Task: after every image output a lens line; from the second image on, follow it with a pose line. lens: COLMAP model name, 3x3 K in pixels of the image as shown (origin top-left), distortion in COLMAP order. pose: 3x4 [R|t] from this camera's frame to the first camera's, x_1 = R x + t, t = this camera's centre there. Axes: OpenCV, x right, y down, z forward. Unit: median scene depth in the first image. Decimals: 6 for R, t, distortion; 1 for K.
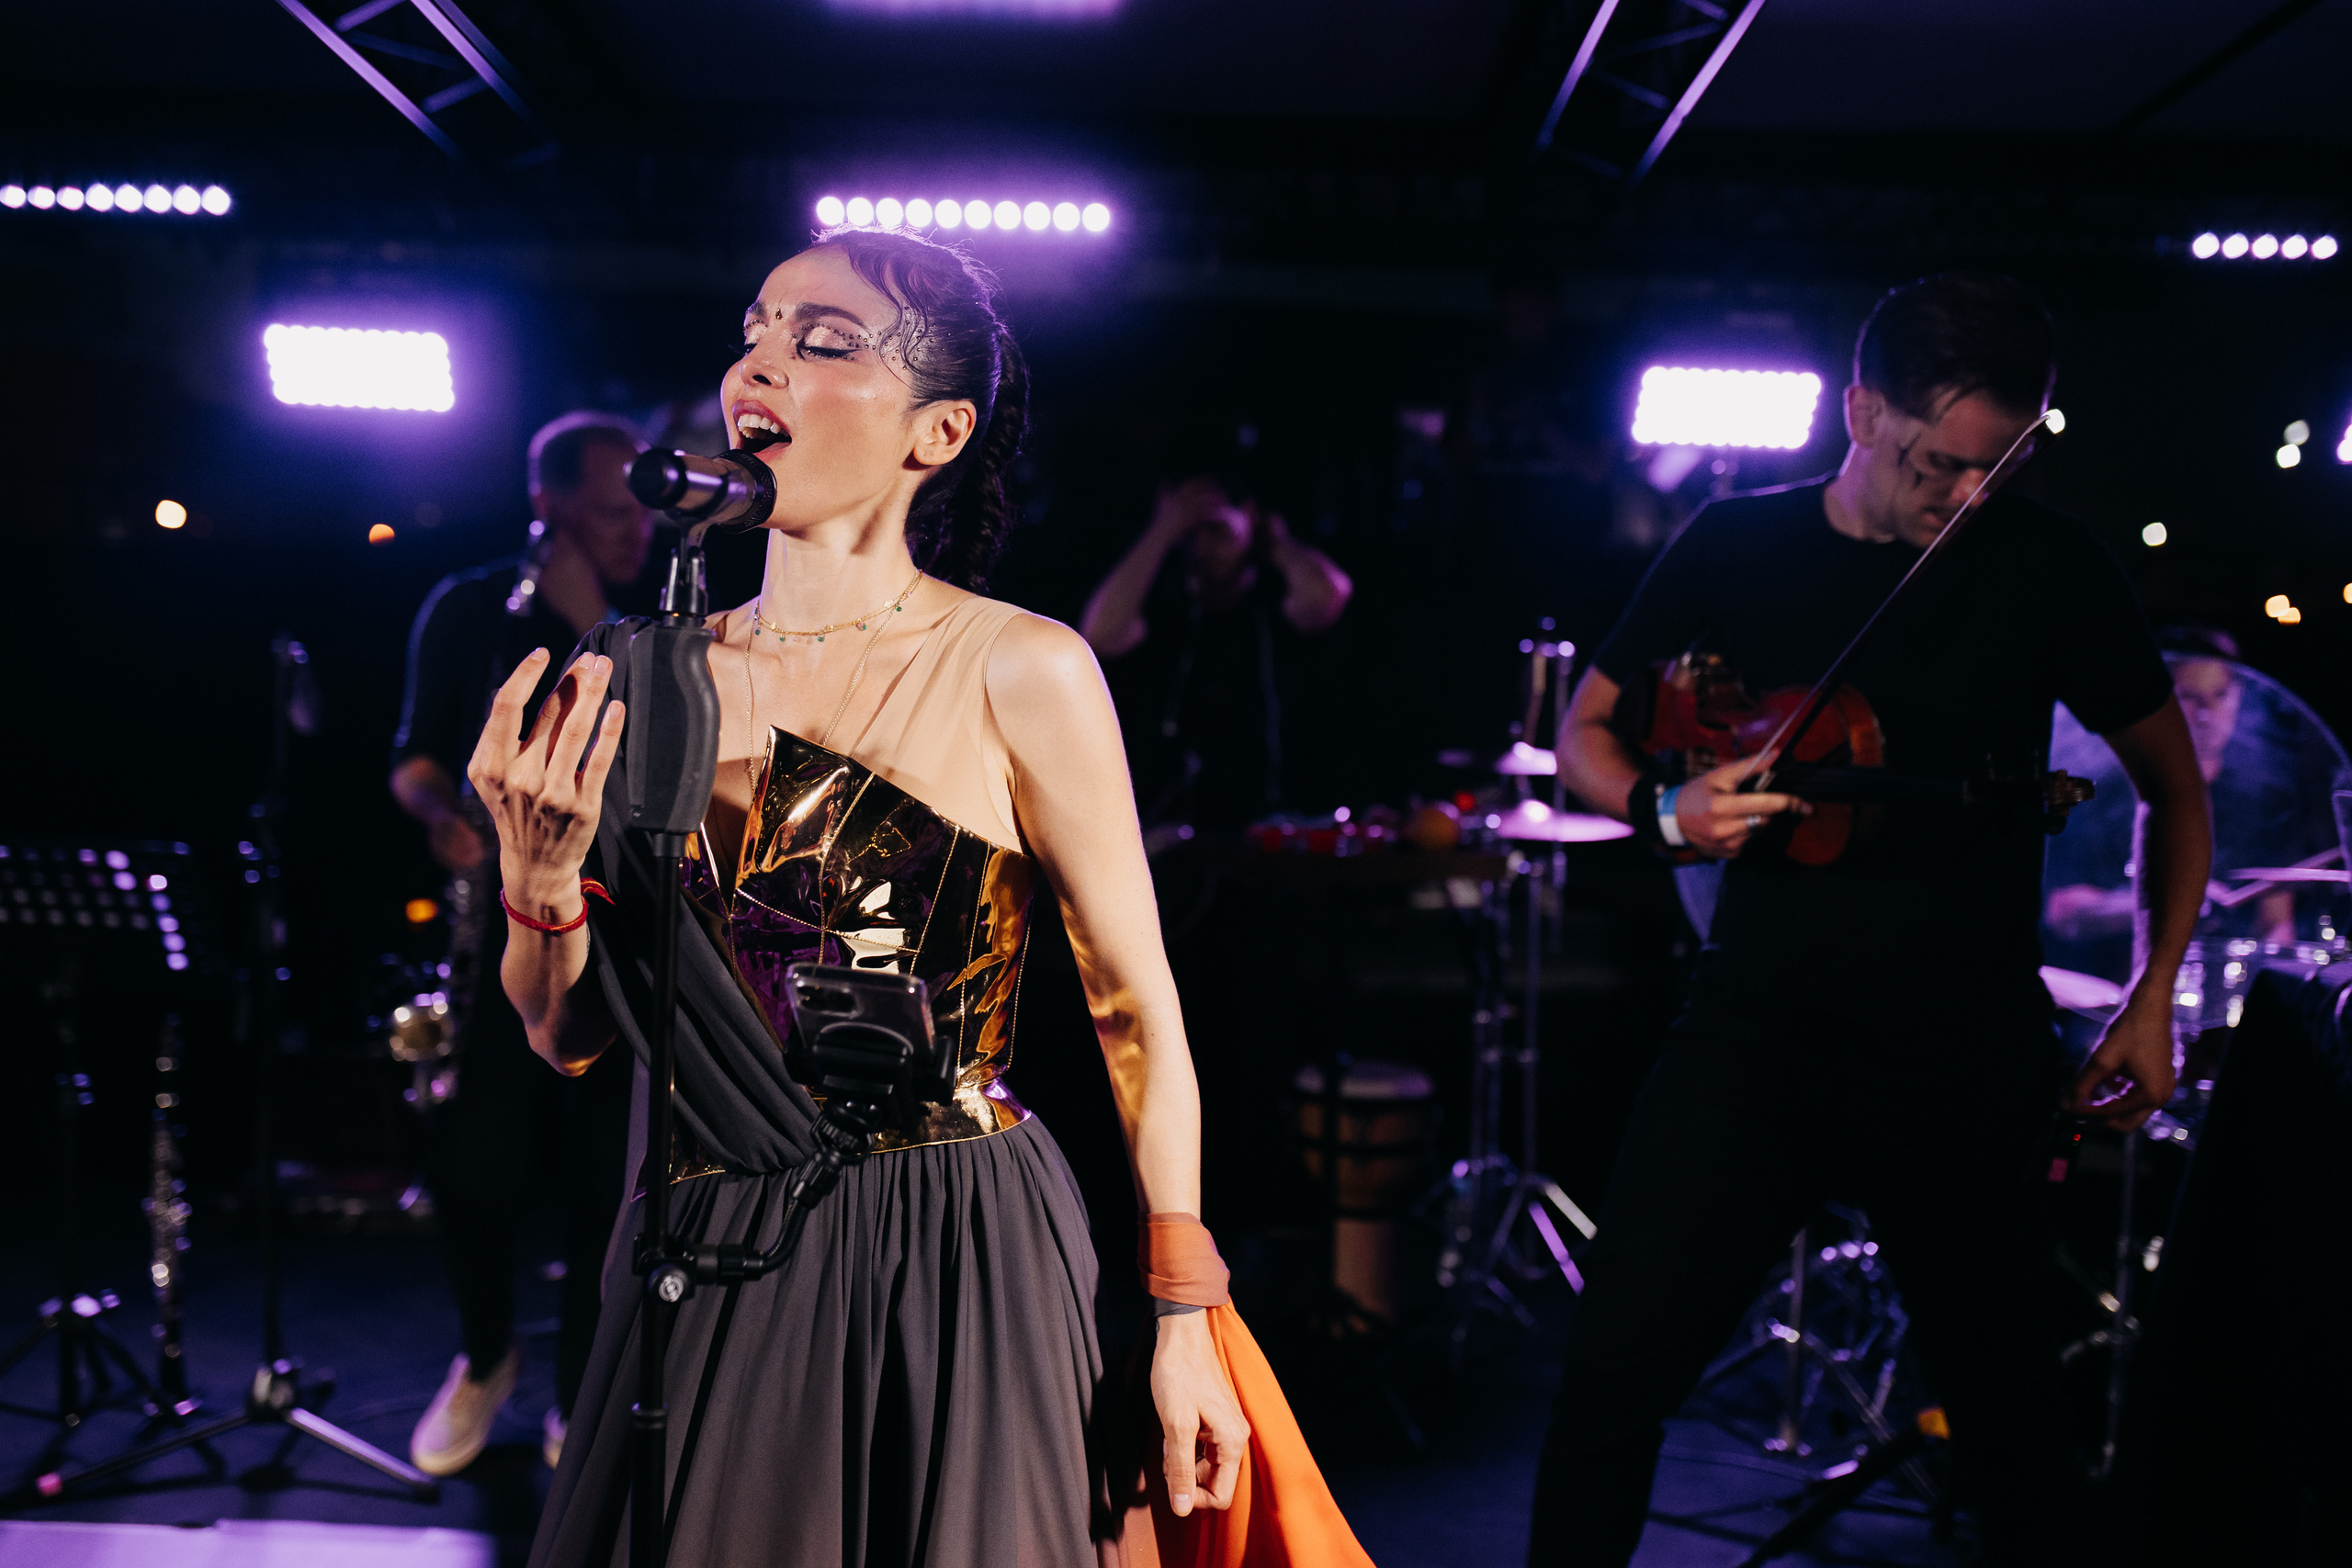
lens RADIAL K [[2182.4, 0, 1182.5], [0, 2182.4, 799.0], [0, 0, 1]] dist [-0.014173, 0.000000]
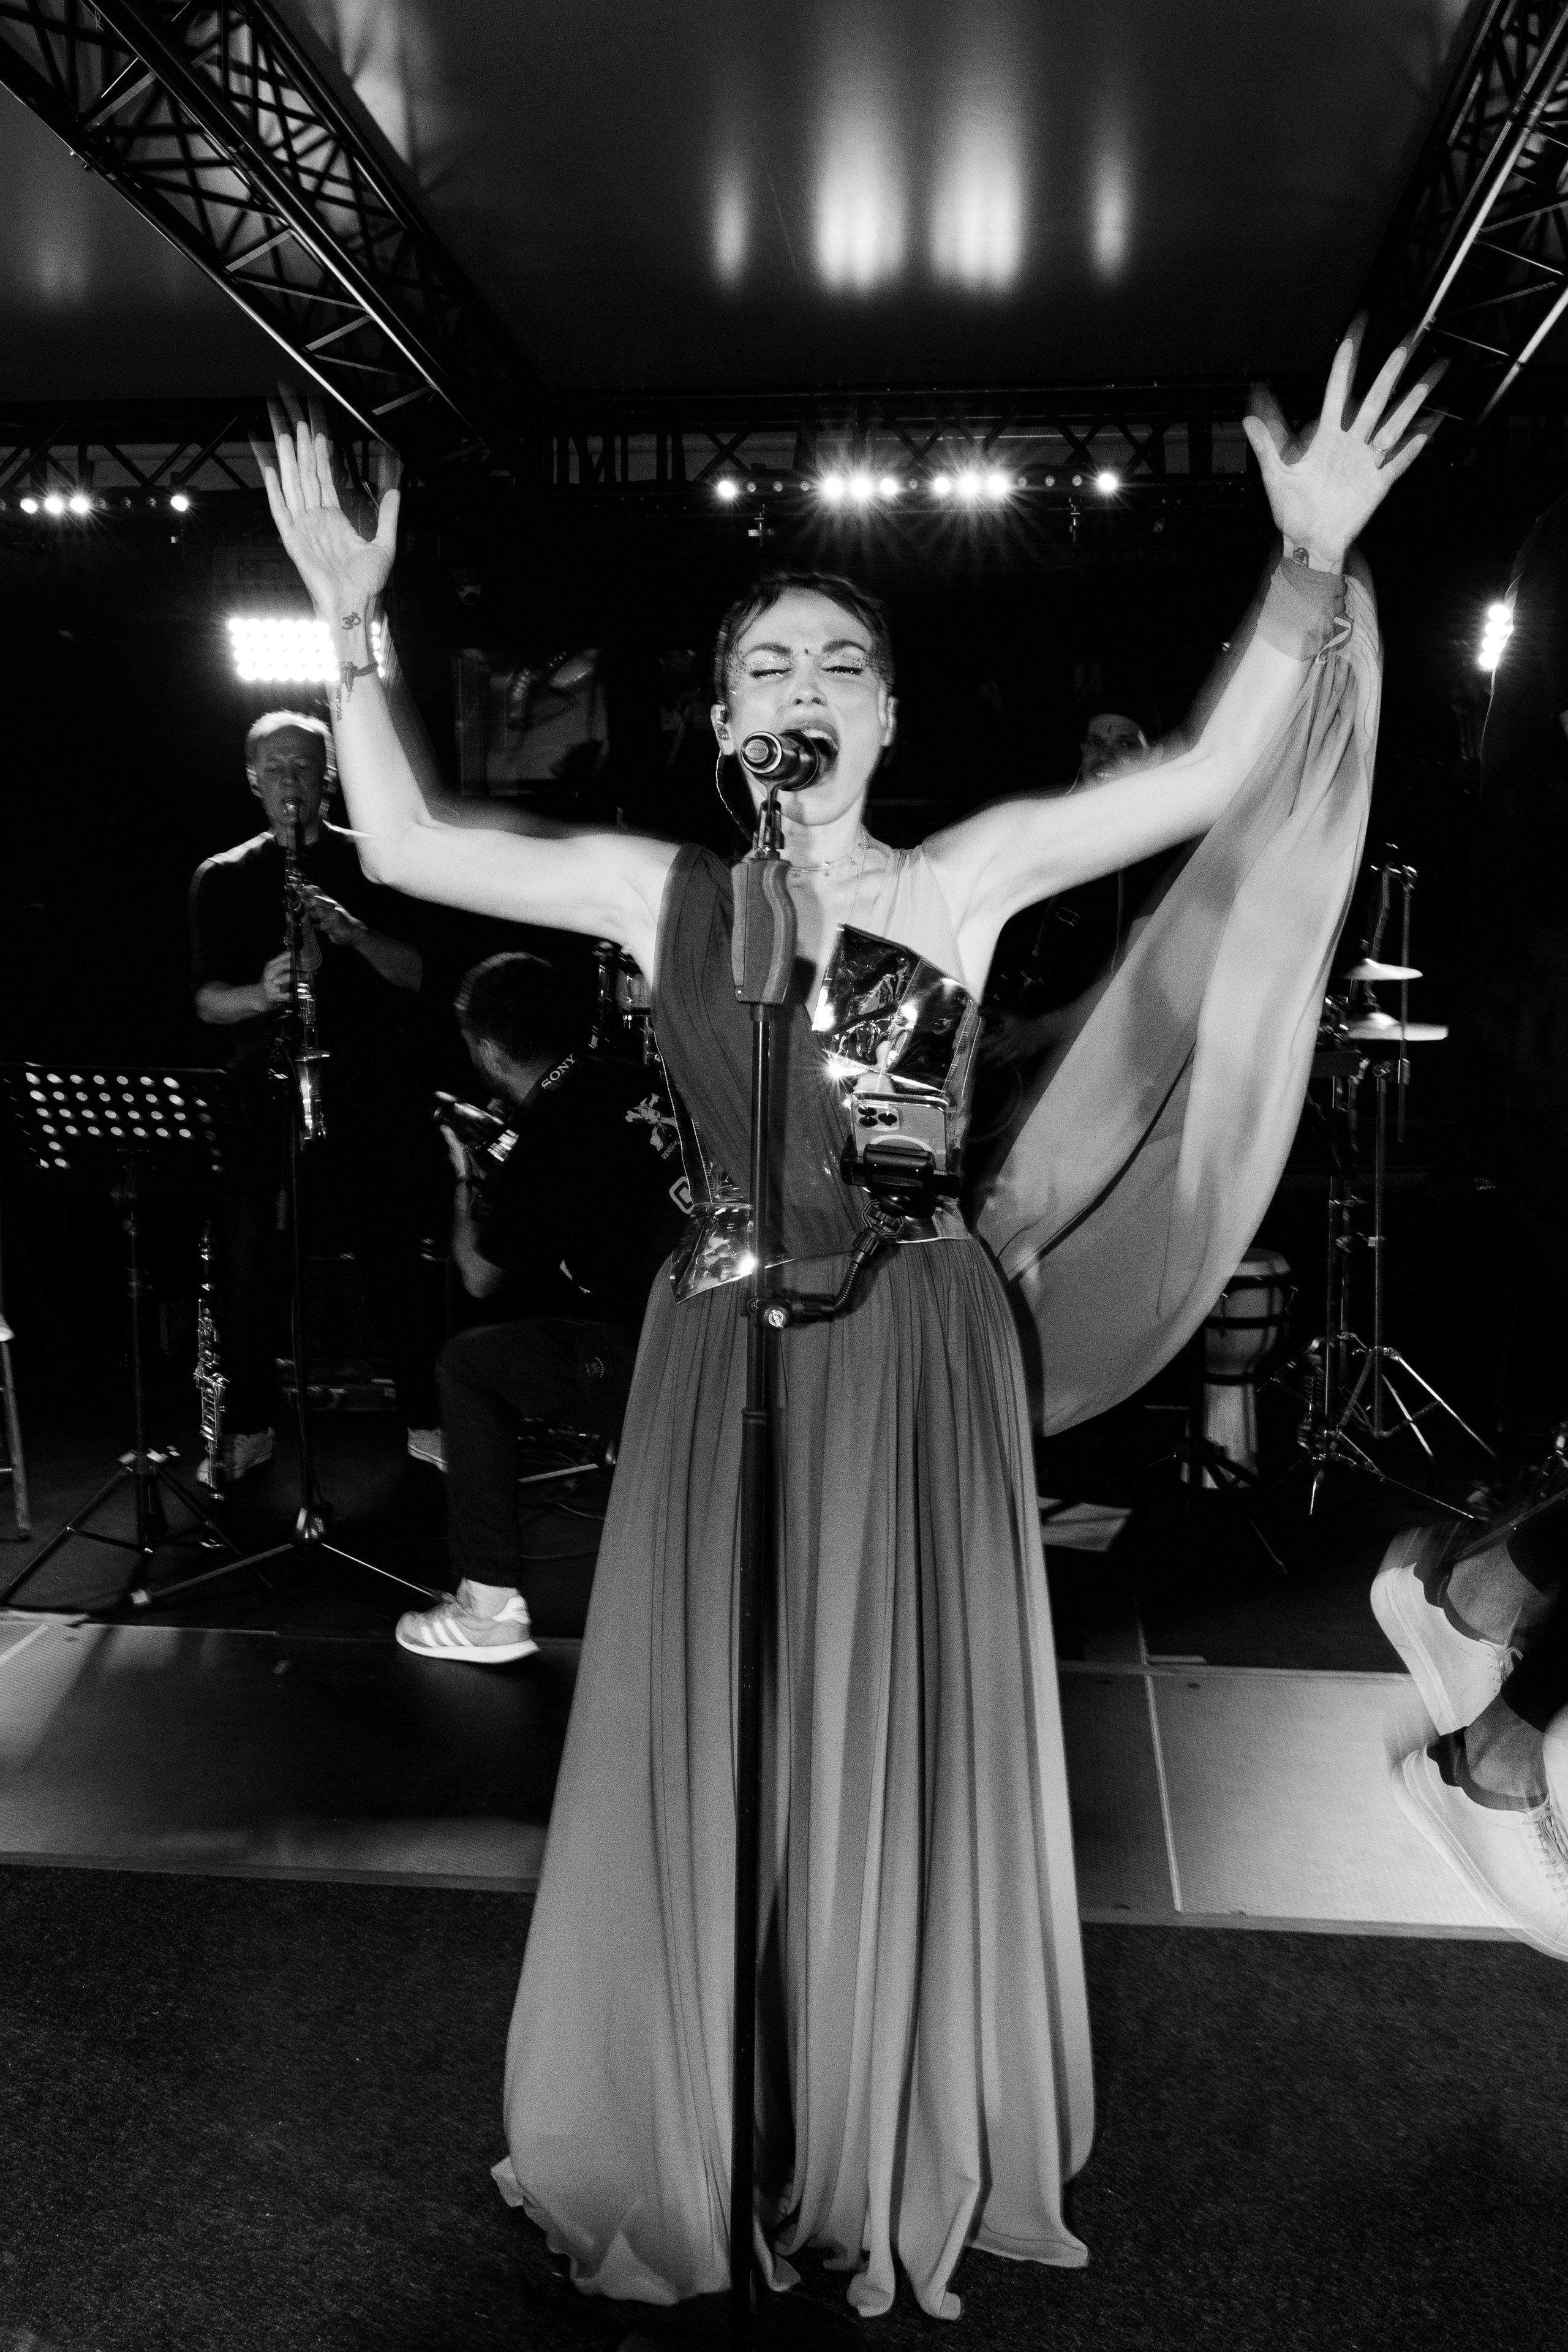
lens RADIAL K [[2182.6, 0, 816.0], [0, 2182.6, 1186.3], [0, 0, 1]] dist [-0.014173, 0.000000]
pose [[0.995405, -0.018058, -0.094034, -0.023802], [0.024241, 0.997588, 0.065037, 0.014730], [0.092633, -0.067018, 0.993442, -0.144928]]
